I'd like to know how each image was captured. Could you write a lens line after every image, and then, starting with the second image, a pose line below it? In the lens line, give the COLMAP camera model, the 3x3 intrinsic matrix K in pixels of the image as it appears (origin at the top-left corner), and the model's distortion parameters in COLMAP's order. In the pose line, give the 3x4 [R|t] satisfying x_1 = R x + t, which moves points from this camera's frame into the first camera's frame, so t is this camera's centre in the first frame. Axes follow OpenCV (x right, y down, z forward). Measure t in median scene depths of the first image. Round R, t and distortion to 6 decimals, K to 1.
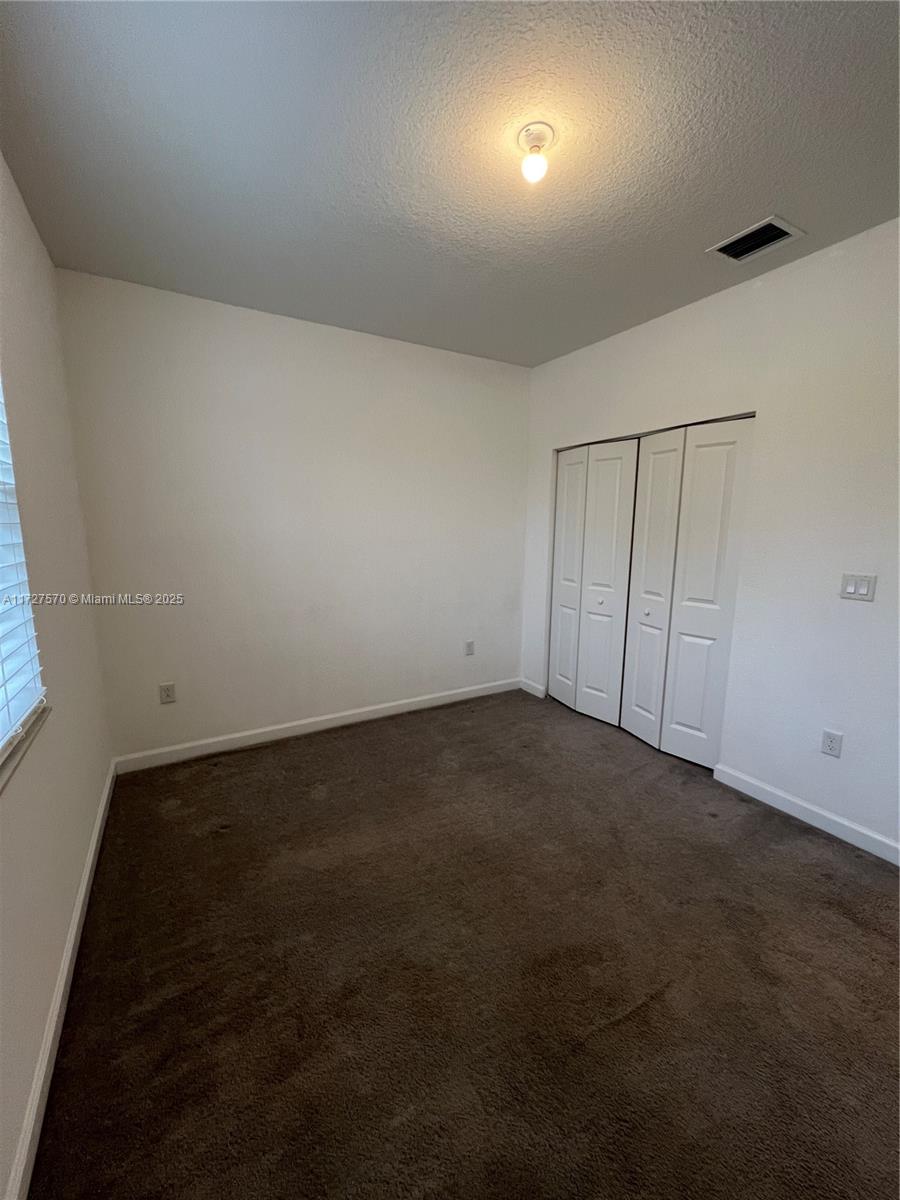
lens RADIAL K [[479.7, 0, 446.1], [0, 479.7, 604.8], [0, 0, 1]] dist [-0.002363, 0.001294]
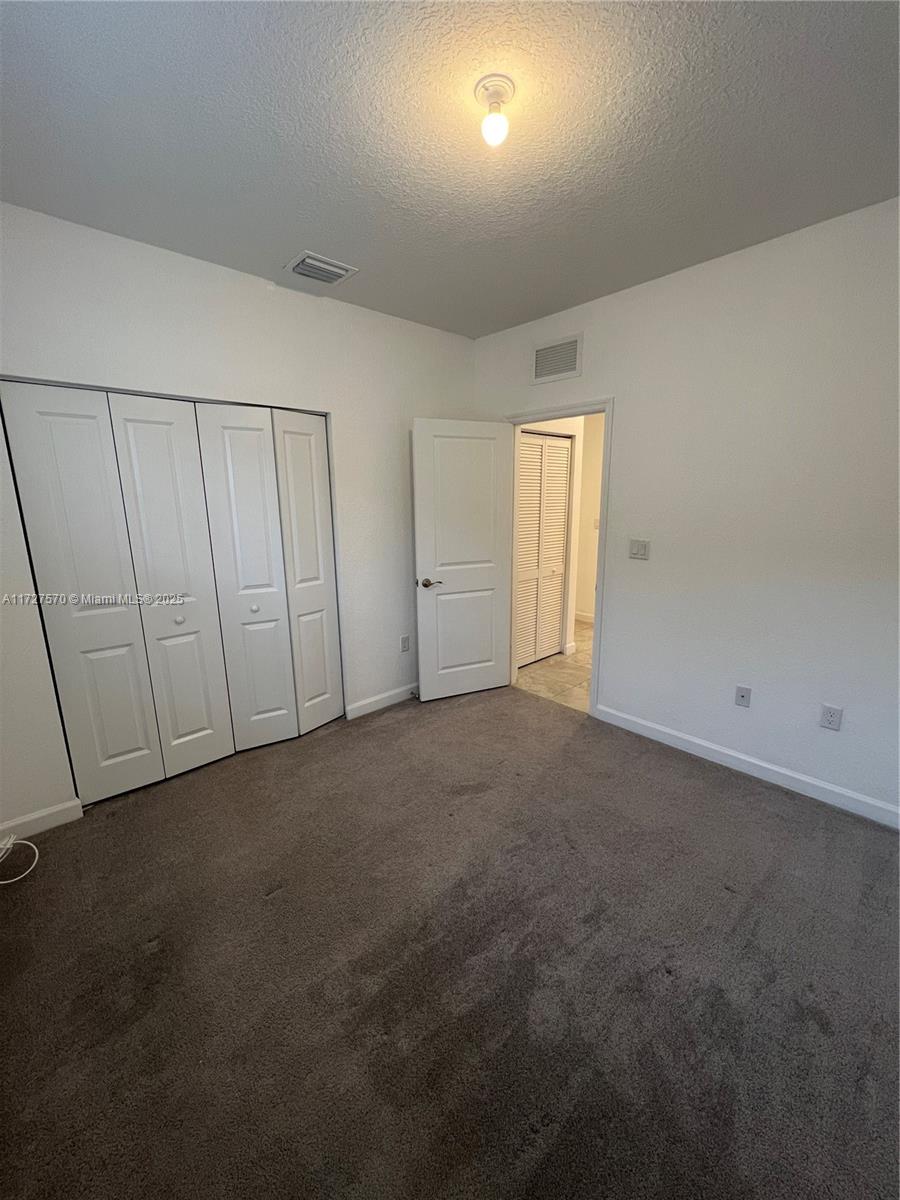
lens RADIAL K [[446.1, 0, 447.7], [0, 446.1, 595.3], [0, 0, 1]] dist [-0.000045, 0.000170]
pose [[-0.164260, -0.209268, 0.963963, -0.505686], [0.191937, 0.951778, 0.239329, -0.158959], [-0.967563, 0.224332, -0.116173, 0.839466]]
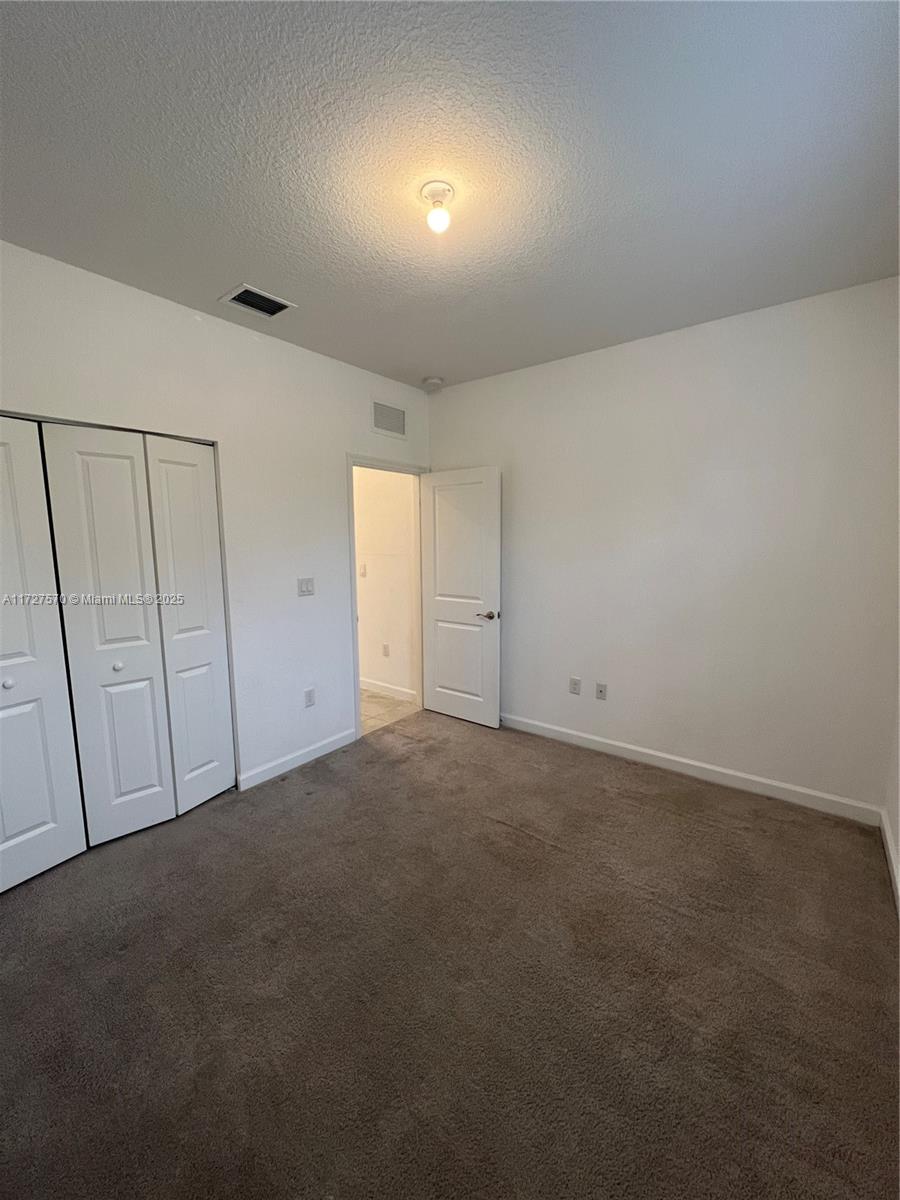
lens RADIAL K [[479.7, 0, 454.8], [0, 479.7, 603.1], [0, 0, 1]] dist [-0.002363, 0.001294]
pose [[-0.382181, -0.126640, 0.915369, -0.518467], [0.171840, 0.963548, 0.205051, -0.163129], [-0.907970, 0.235663, -0.346488, 0.861605]]
